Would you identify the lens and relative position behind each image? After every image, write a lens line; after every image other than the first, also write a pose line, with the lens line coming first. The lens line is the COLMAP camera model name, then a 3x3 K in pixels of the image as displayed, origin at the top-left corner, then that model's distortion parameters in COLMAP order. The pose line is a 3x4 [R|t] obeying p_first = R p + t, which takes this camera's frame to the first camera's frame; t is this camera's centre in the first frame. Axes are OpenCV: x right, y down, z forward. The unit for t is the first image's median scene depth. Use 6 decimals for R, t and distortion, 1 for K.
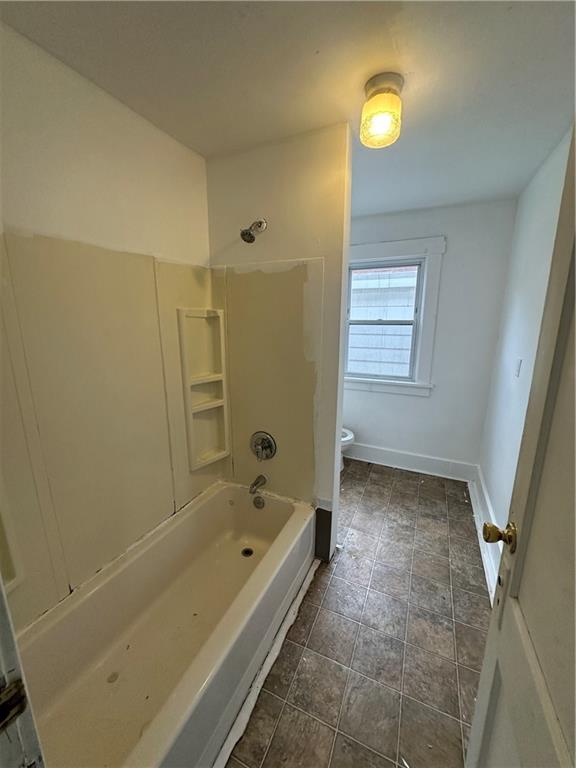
lens RADIAL K [[307.6, 0, 288.0], [0, 307.6, 383.7], [0, 0, 1]] dist [-0.002765, 0.000493]
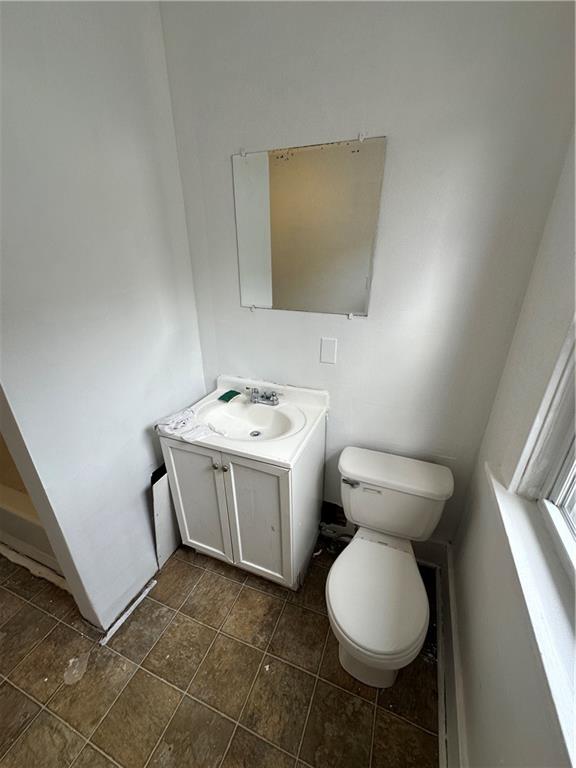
lens RADIAL K [[307.6, 0, 289.6], [0, 307.6, 384.9], [0, 0, 1]] dist [-0.002765, 0.000493]
pose [[0.051098, 0.407278, -0.911874, 0.422999], [-0.206103, 0.897712, 0.389404, -0.203139], [0.977195, 0.168042, 0.129812, 0.922503]]
